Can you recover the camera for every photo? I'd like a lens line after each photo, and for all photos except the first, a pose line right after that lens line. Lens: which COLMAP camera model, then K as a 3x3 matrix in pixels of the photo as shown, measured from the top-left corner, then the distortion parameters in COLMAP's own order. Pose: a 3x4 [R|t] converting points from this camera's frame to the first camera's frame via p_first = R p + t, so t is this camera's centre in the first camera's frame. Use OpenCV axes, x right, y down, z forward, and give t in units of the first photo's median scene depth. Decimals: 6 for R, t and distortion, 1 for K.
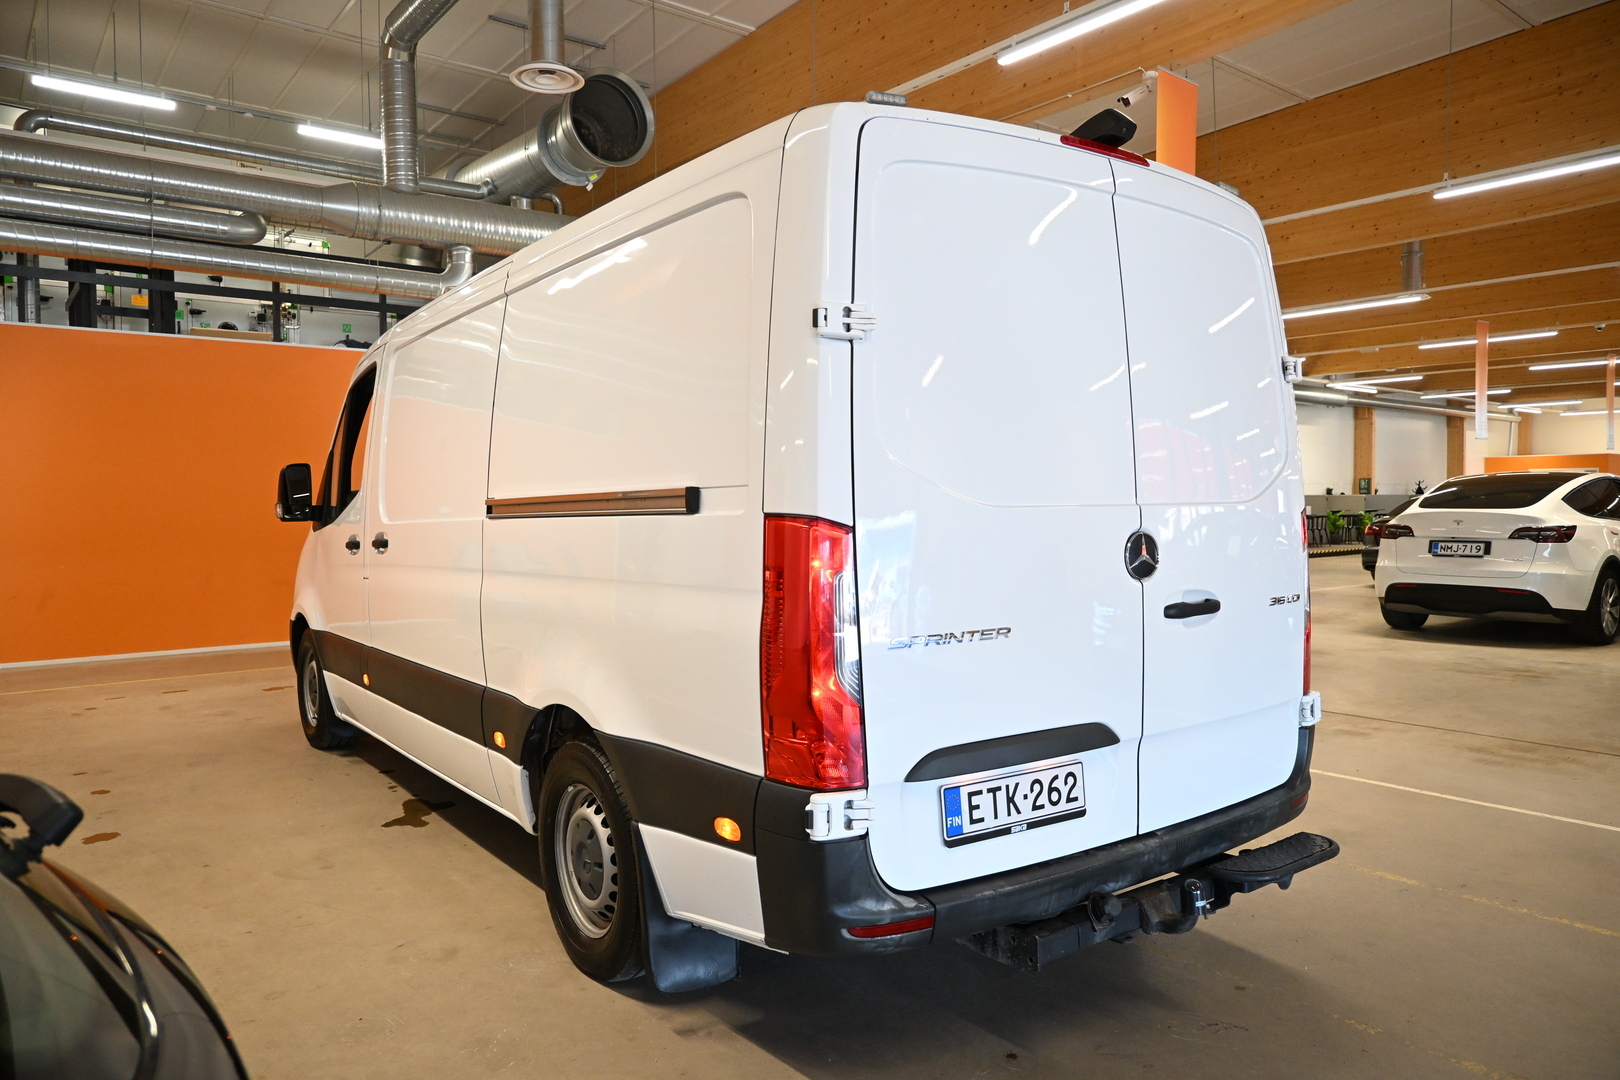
lens RADIAL K [[1094.4, 0, 807.8], [0, 1094.4, 540.7], [0, 0, 1]] dist [-0.004687, -0.002835]
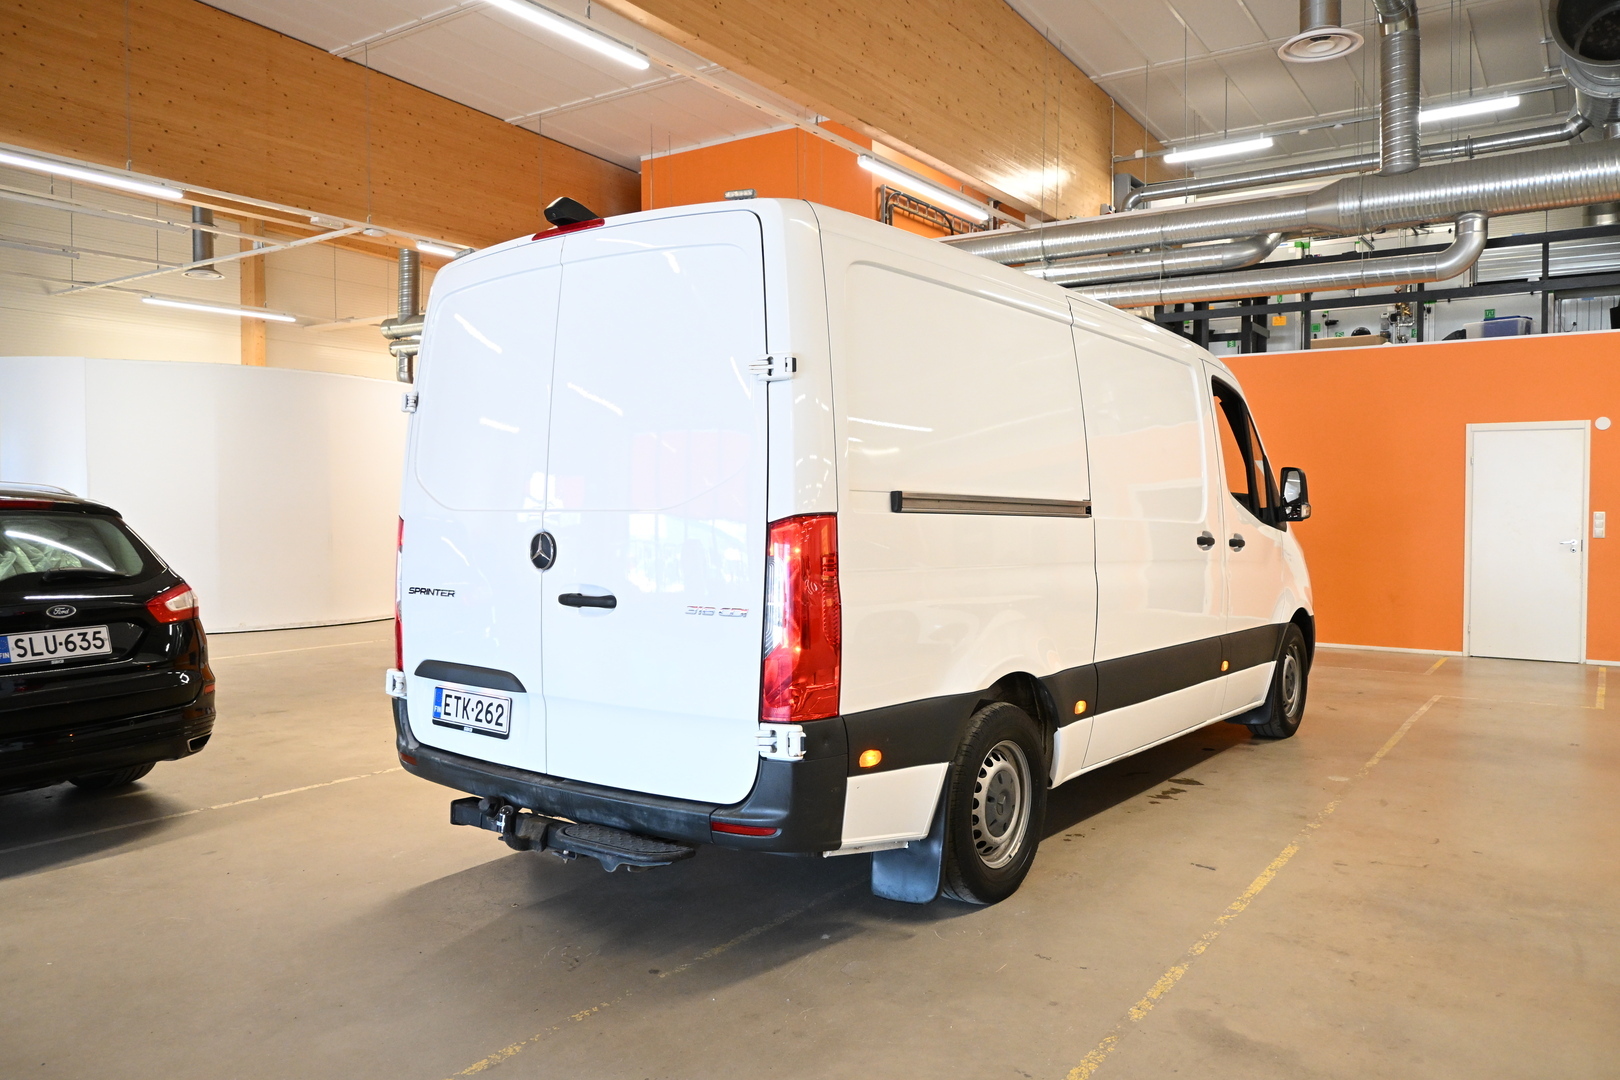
lens RADIAL K [[1207.0, 0, 812.7], [0, 1207.0, 537.1], [0, 0, 1]] dist [-0.012839, -0.005297]
pose [[0.289312, 0.034061, -0.956629, 1.701521], [-0.043225, 0.998812, 0.022490, -0.046406], [0.956258, 0.034844, 0.290441, 0.879877]]
